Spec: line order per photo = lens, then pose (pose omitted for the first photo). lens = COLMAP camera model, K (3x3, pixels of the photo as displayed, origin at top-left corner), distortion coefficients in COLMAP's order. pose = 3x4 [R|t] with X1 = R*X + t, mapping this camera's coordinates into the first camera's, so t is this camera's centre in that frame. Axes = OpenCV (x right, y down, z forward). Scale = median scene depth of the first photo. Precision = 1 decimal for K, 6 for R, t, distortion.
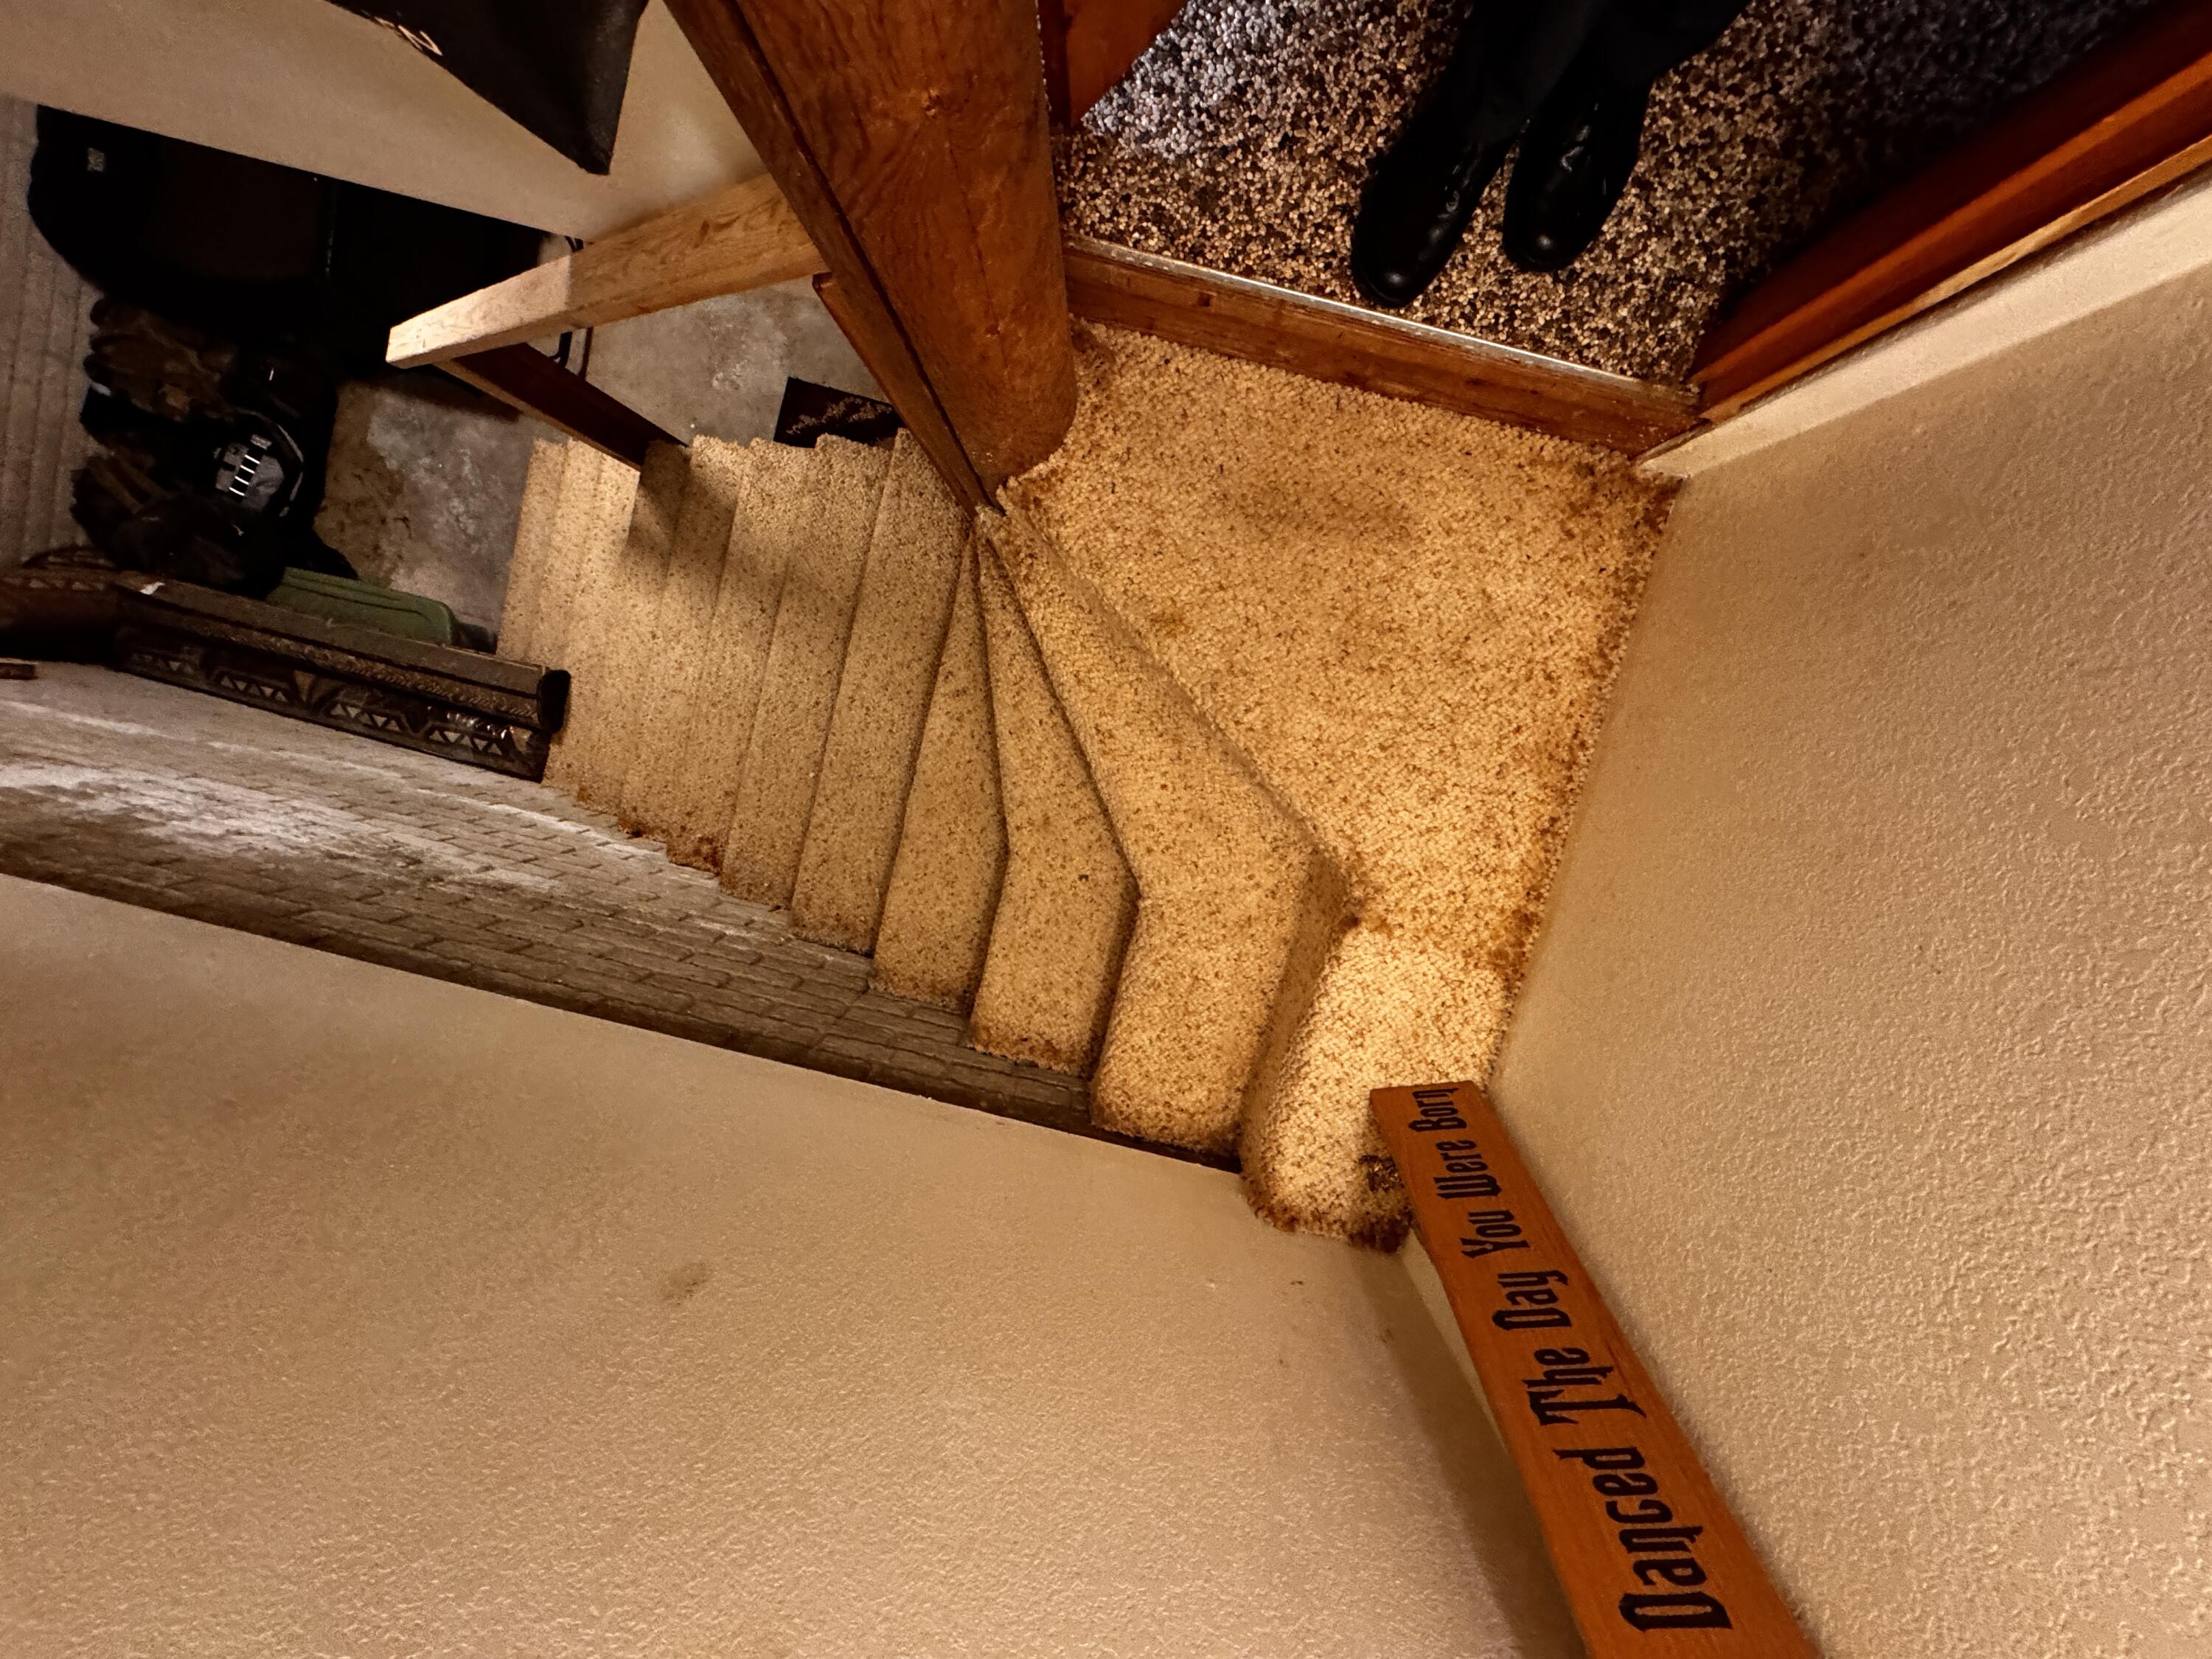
lens RADIAL K [[881.1, 0, 1103.8], [0, 881.1, 827.6], [0, 0, 1]] dist [-0.002267, 0.000025]
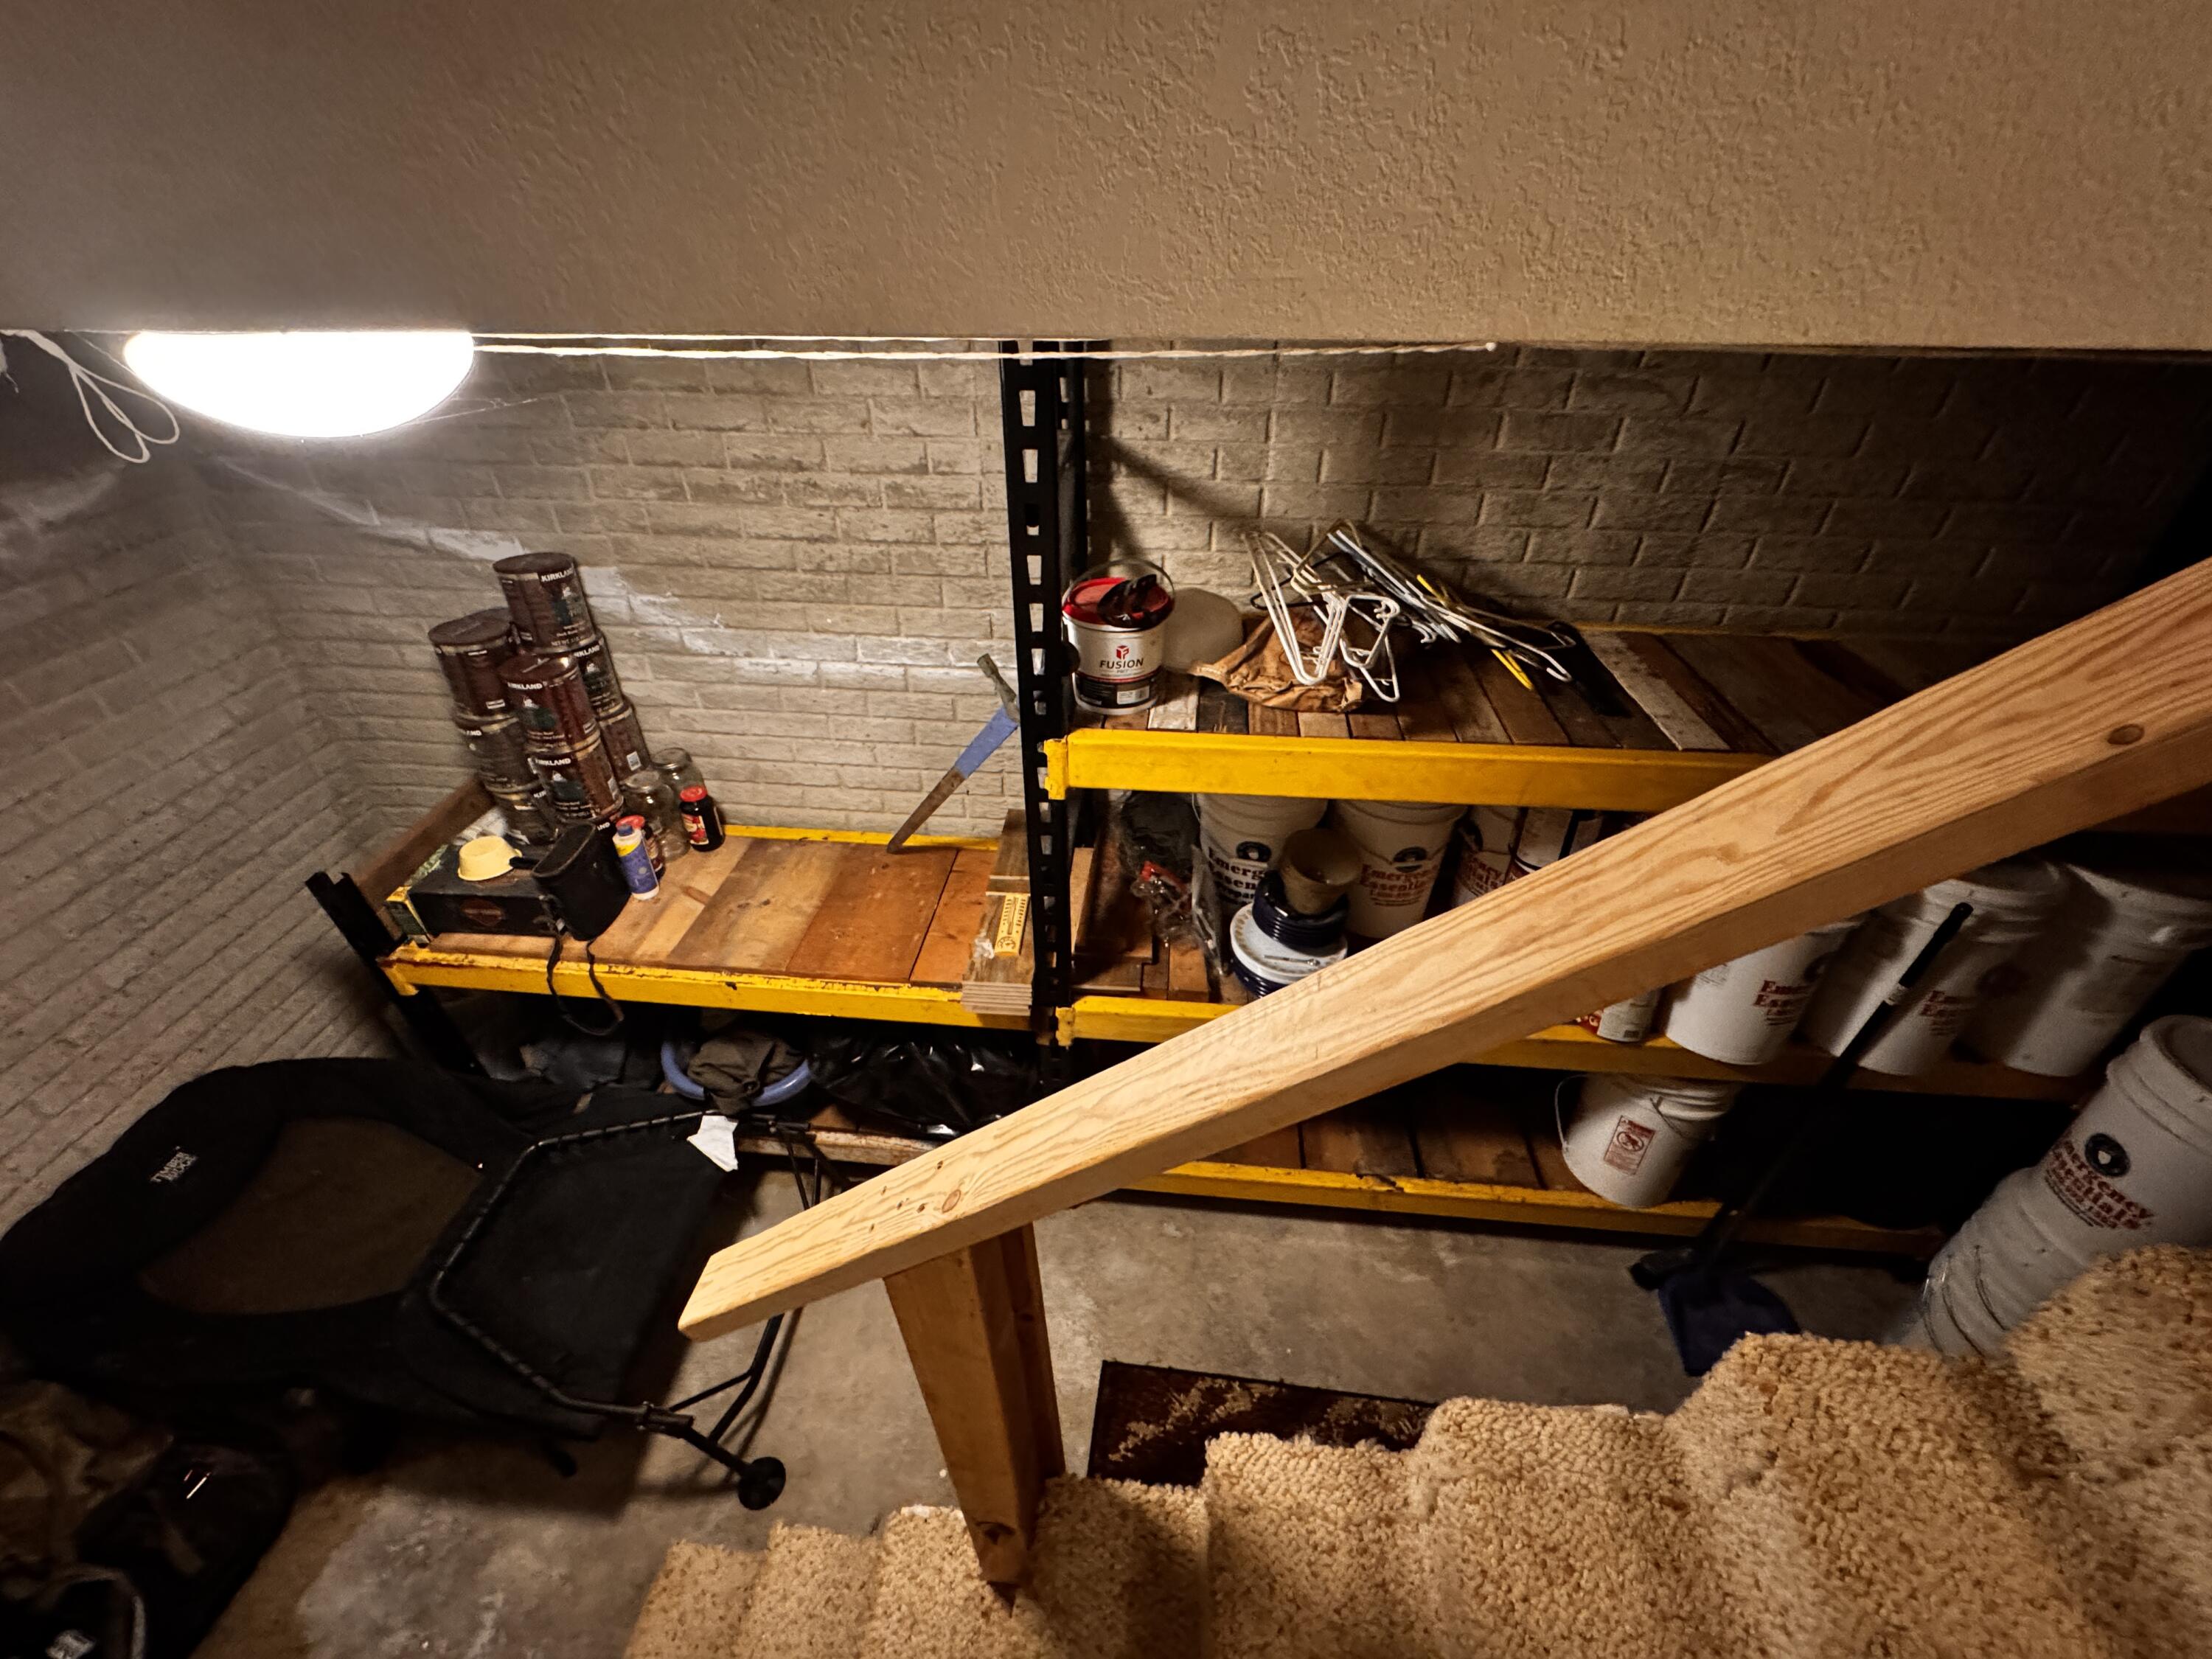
lens RADIAL K [[881.1, 0, 1103.8], [0, 881.1, 827.6], [0, 0, 1]] dist [-0.002267, 0.000025]
pose [[0.989374, -0.073513, 0.125439, -0.682027], [0.145352, 0.479733, -0.865291, -0.249327], [0.003433, 0.874330, 0.485321, 0.601240]]
